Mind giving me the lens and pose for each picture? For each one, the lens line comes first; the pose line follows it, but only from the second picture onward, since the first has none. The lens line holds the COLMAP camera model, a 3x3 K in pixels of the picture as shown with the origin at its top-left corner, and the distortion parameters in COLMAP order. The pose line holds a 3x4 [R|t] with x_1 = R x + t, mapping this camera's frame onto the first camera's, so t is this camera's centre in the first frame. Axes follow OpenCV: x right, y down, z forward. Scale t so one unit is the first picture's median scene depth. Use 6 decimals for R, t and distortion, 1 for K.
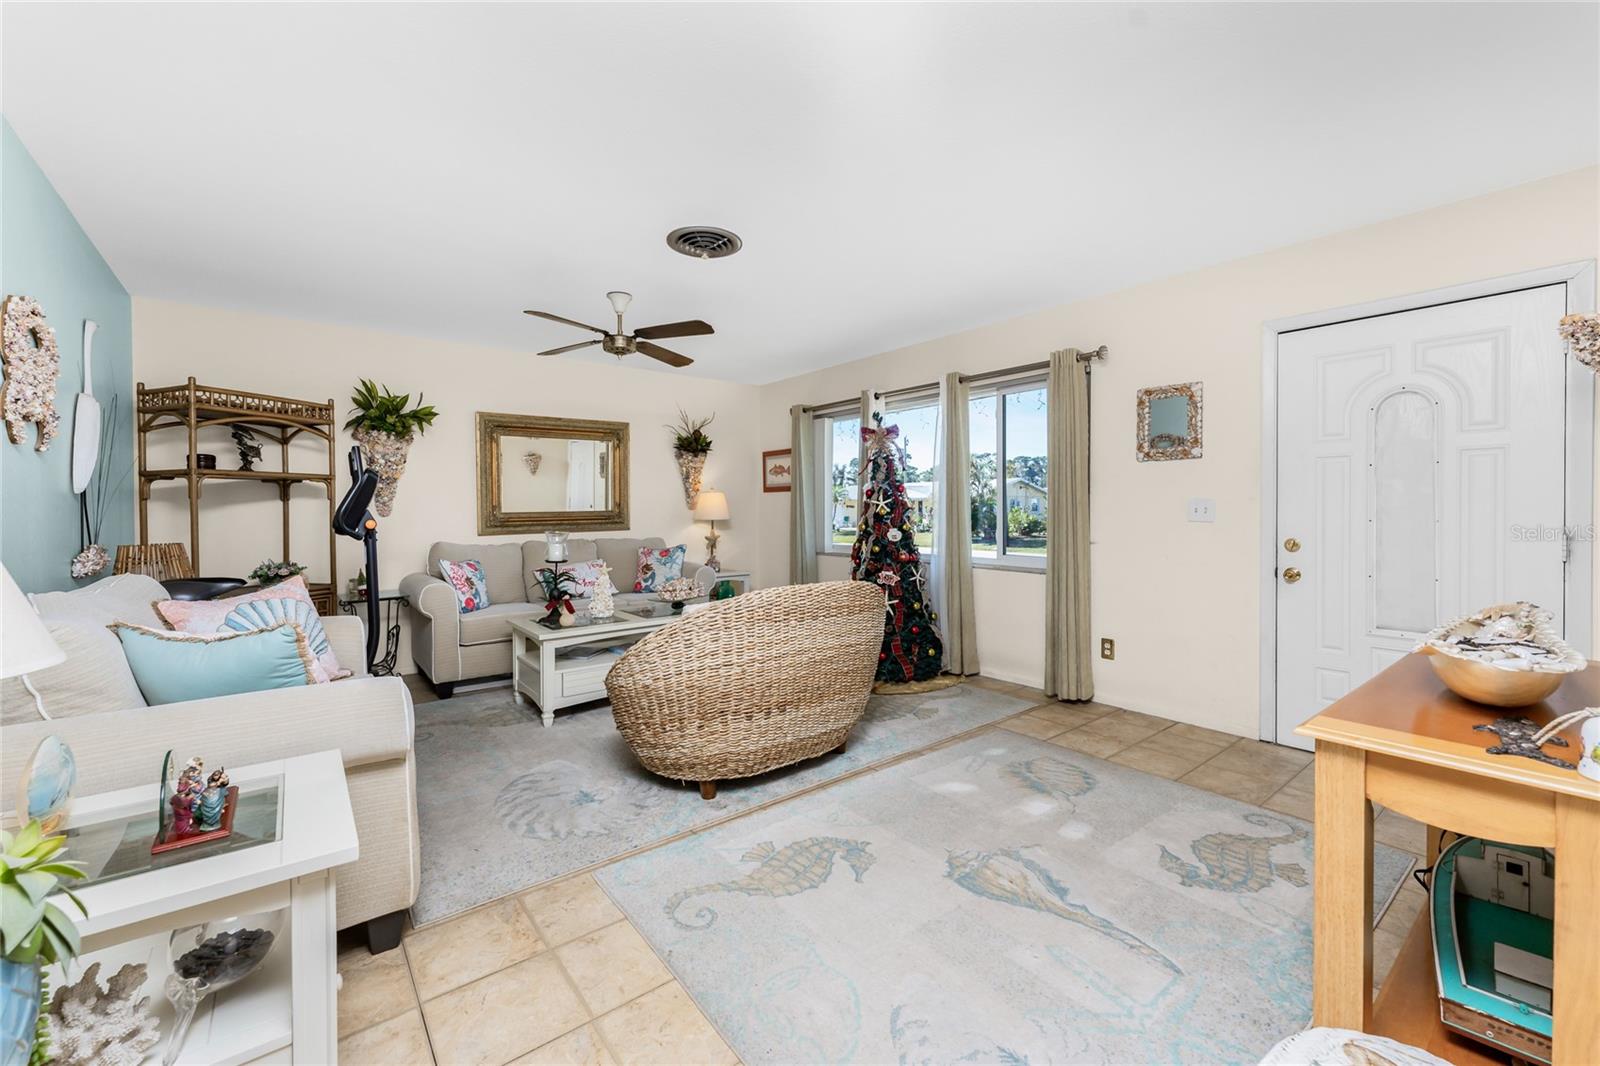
lens RADIAL K [[651.7, 0, 807.5], [0, 651.7, 513.2], [0, 0, 1]] dist [-0.002523, -0.000220]
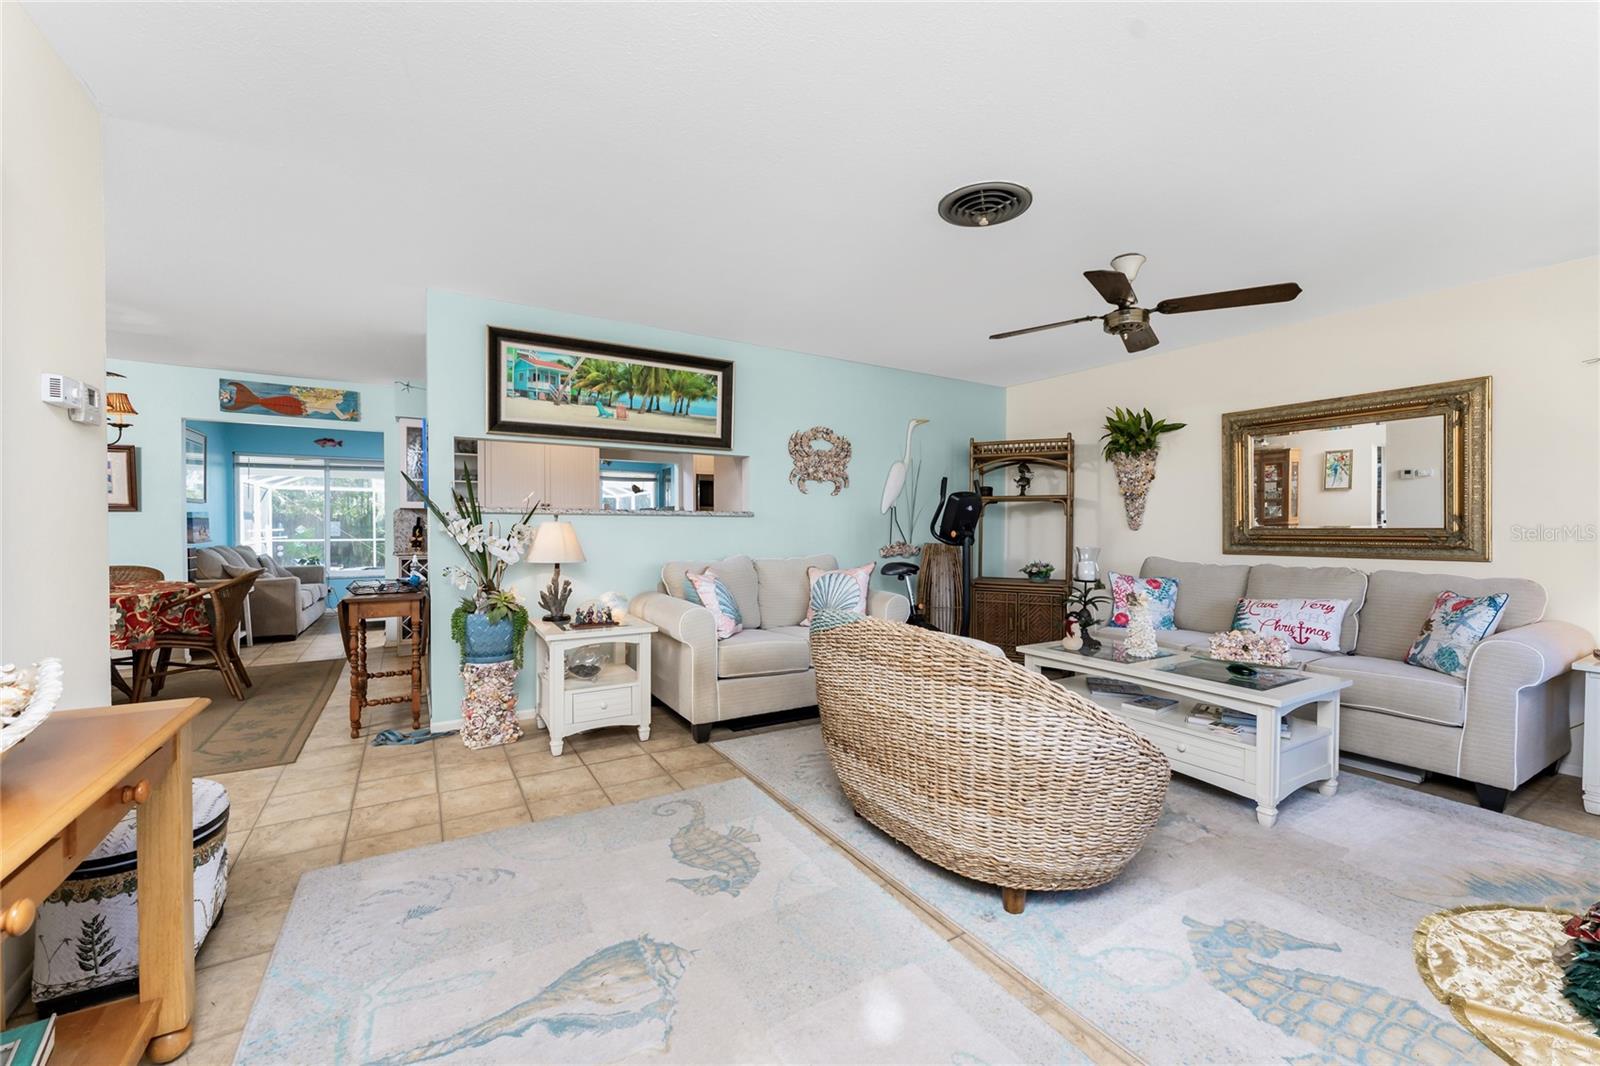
lens RADIAL K [[634.0, 0, 788.7], [0, 634.0, 538.5], [0, 0, 1]] dist [0.001419, -0.000374]
pose [[-0.149824, 0.027506, -0.988330, 0.495922], [-0.011770, 0.999493, 0.029601, -0.006276], [0.988643, 0.016067, -0.149425, 0.636245]]
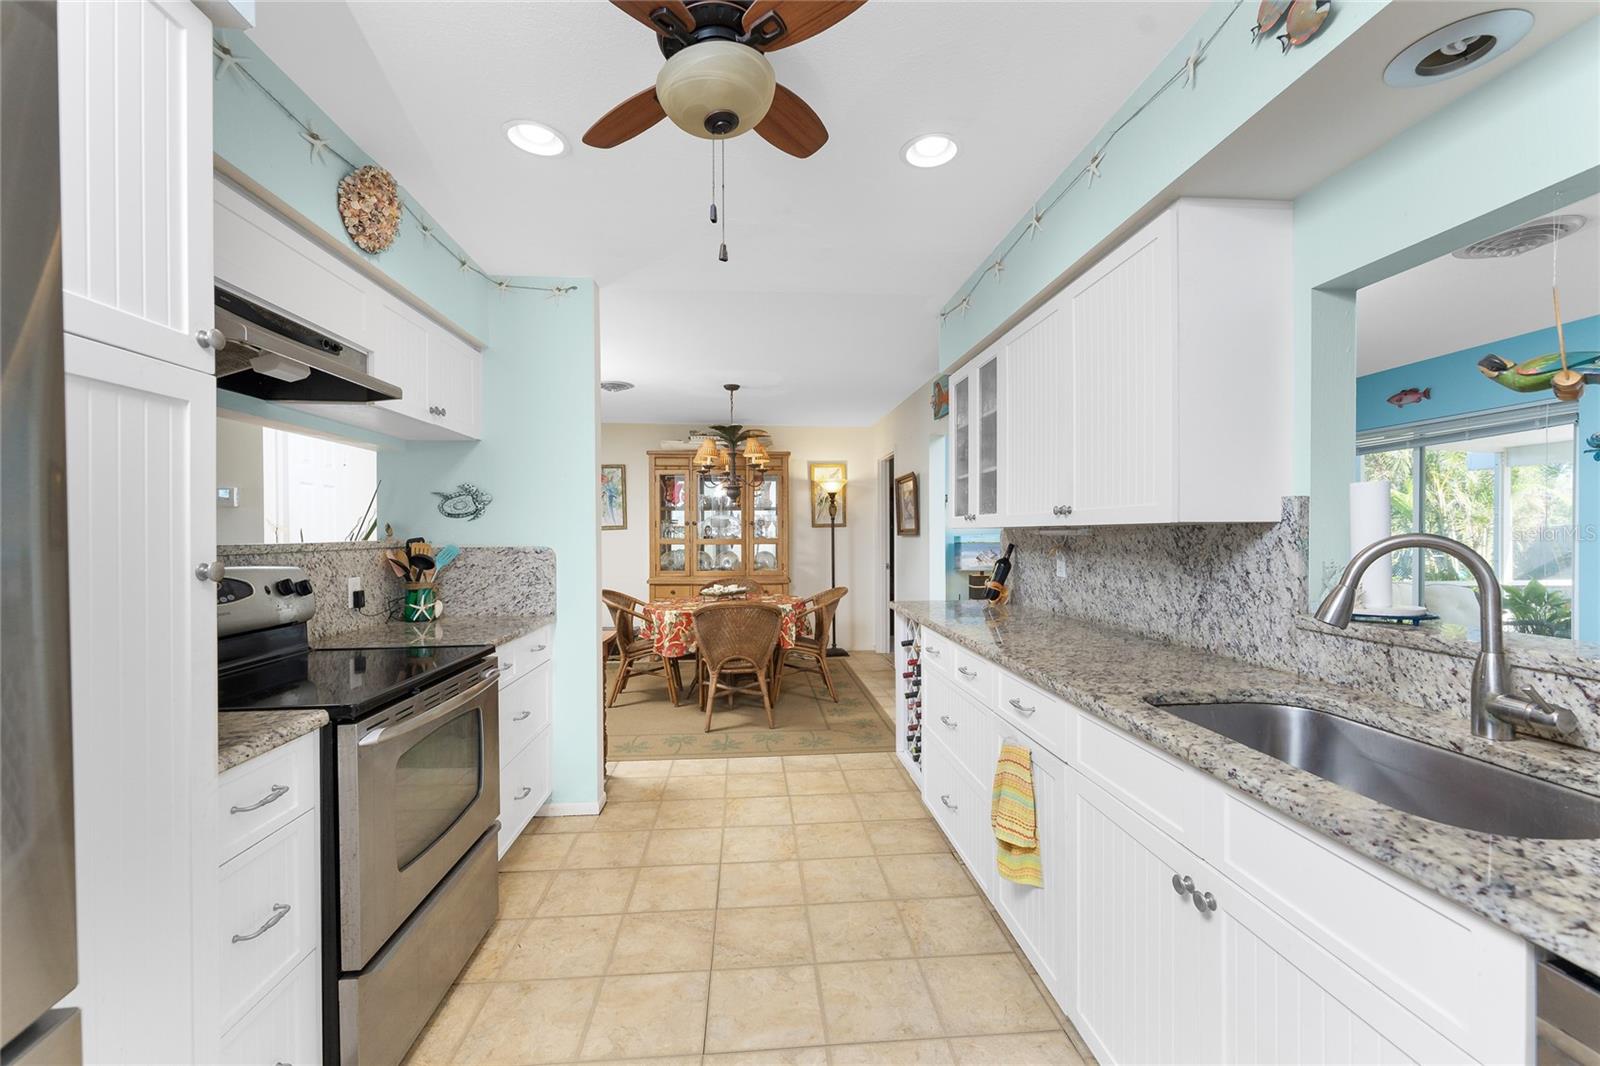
lens RADIAL K [[639.5, 0, 795.9], [0, 639.5, 531.5], [0, 0, 1]] dist [0.001203, -0.000065]
pose [[-0.821314, 0.012049, 0.570349, -1.021071], [0.015380, 0.999881, 0.001024, -0.021218], [-0.570269, 0.009613, -0.821402, 0.383915]]
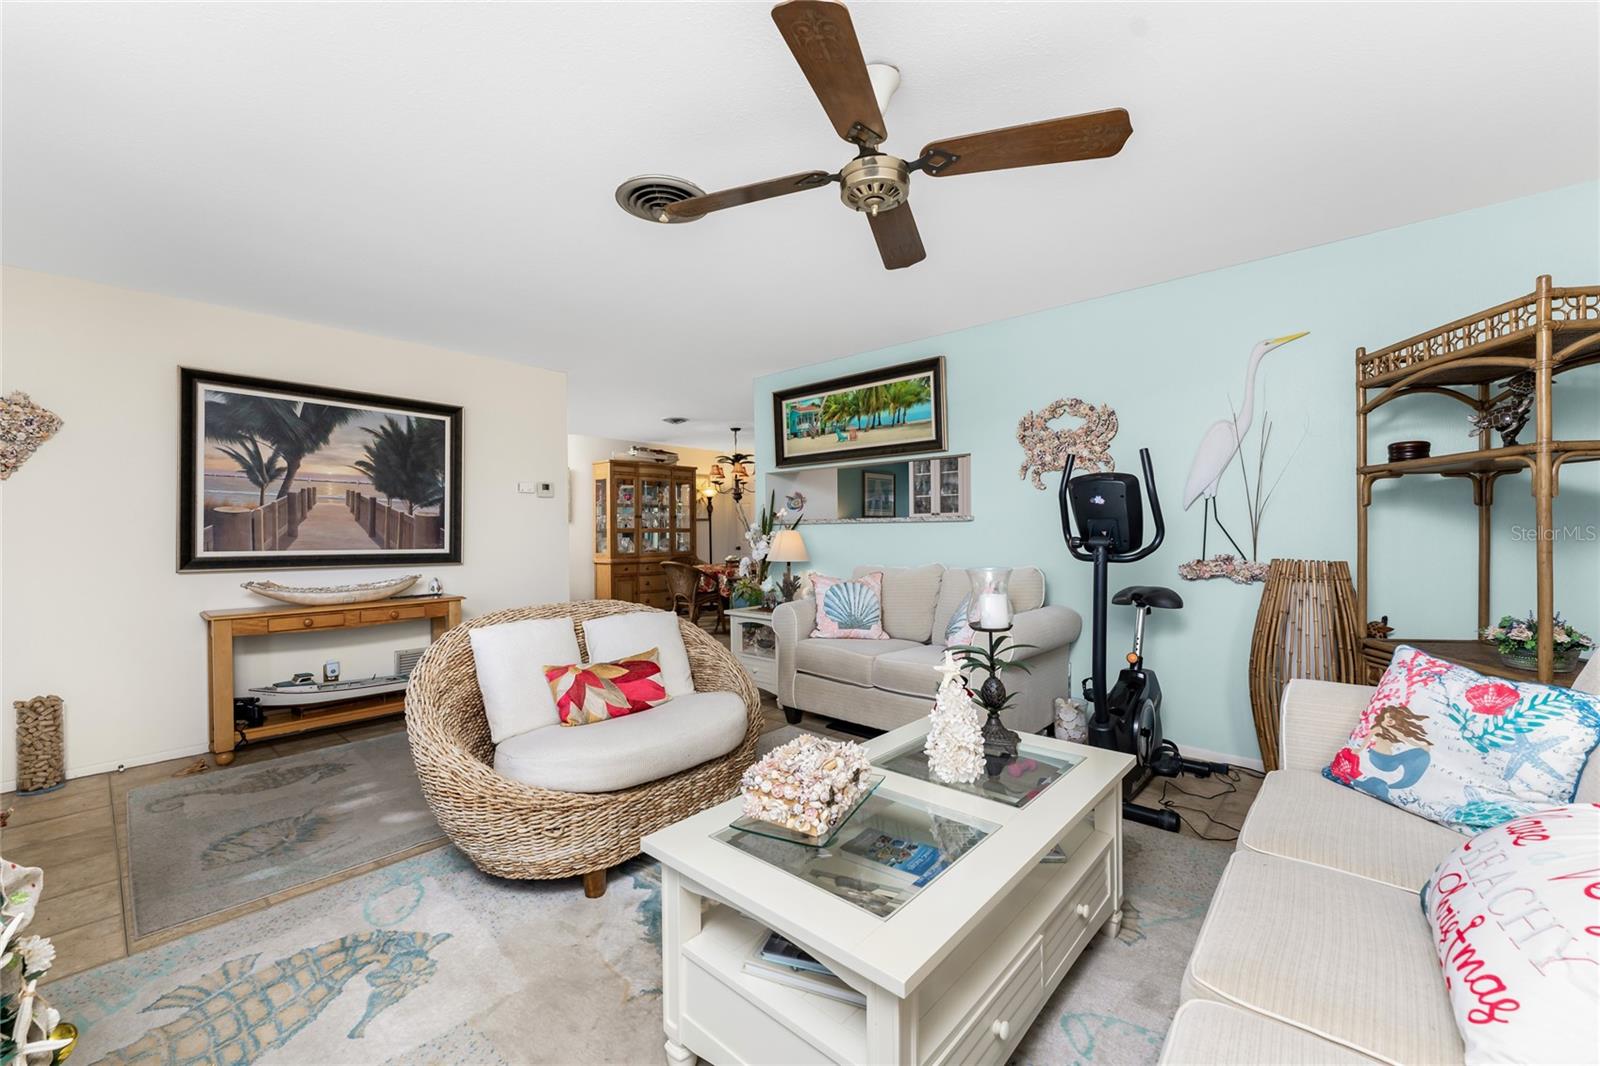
lens RADIAL K [[636.8, 0, 806.9], [0, 636.8, 538.4], [0, 0, 1]] dist [-0.002087, -0.000056]
pose [[-0.987818, 0.015703, -0.154817, -0.148252], [0.012929, 0.999738, 0.018912, -0.006458], [0.155073, 0.016680, -0.987762, 1.303479]]
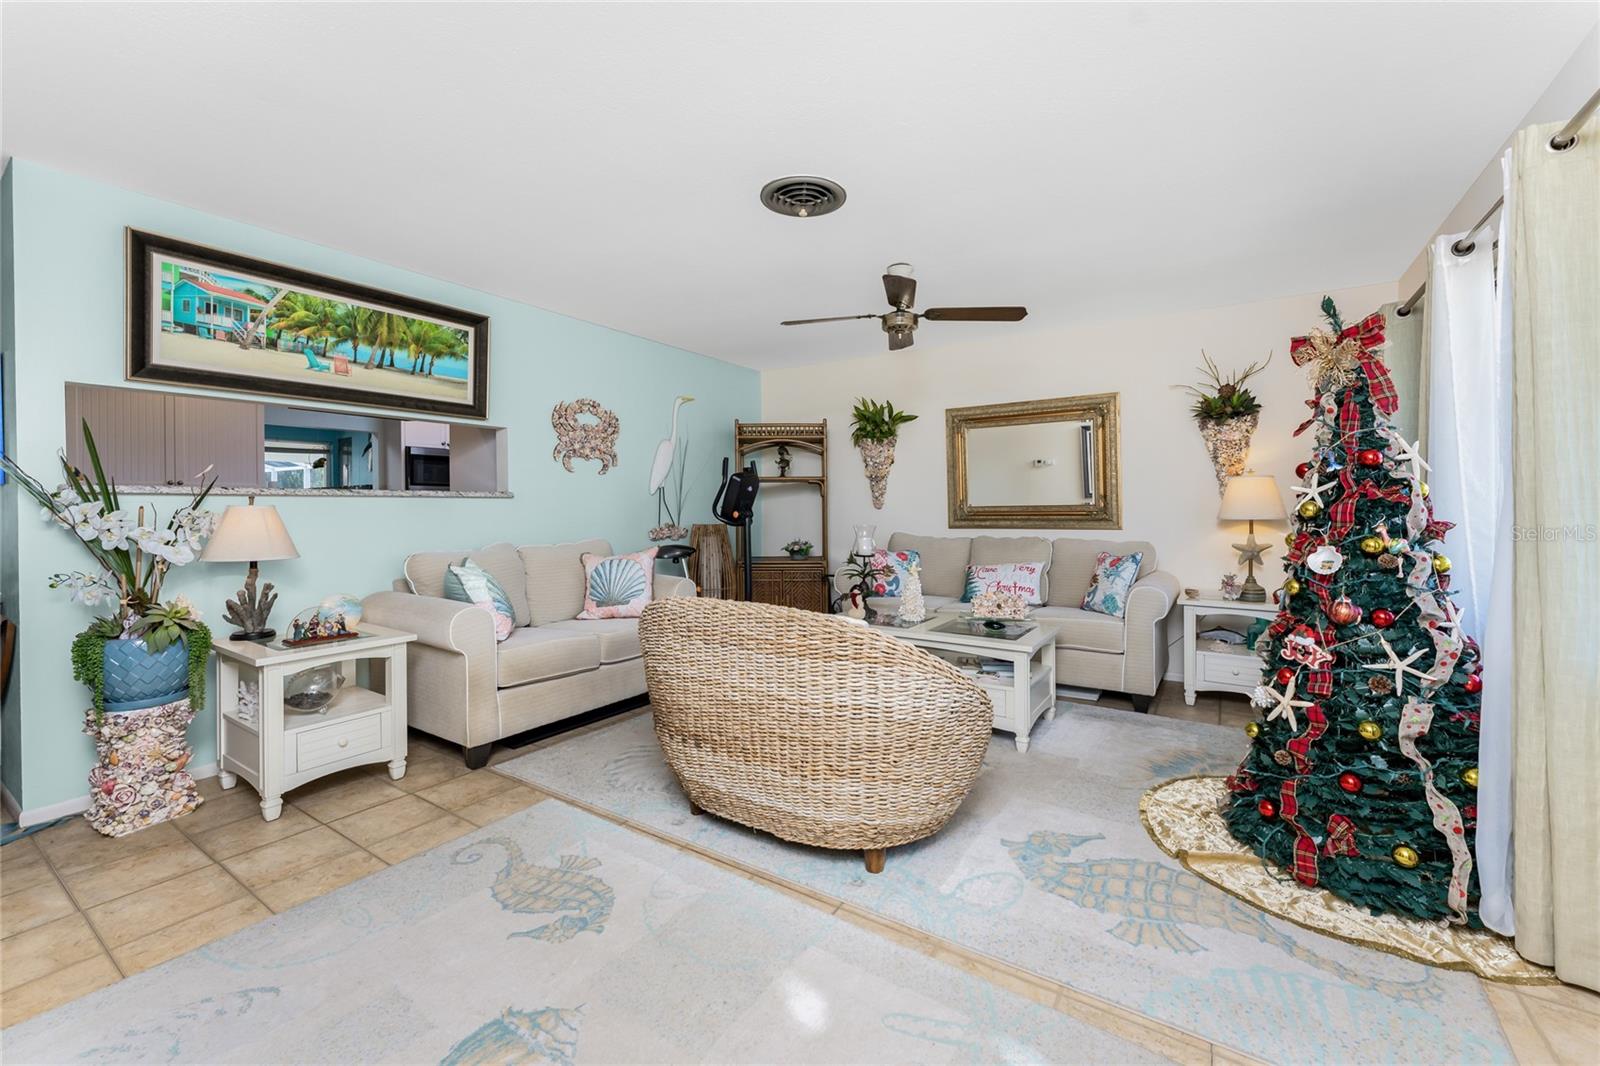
lens RADIAL K [[660.4, 0, 784.0], [0, 660.4, 507.7], [0, 0, 1]] dist [0.000475, 0.000206]
pose [[0.286524, 0.007887, -0.958041, 0.485676], [-0.005620, 0.999963, 0.006551, -0.004828], [0.958057, 0.003507, 0.286558, 0.522835]]
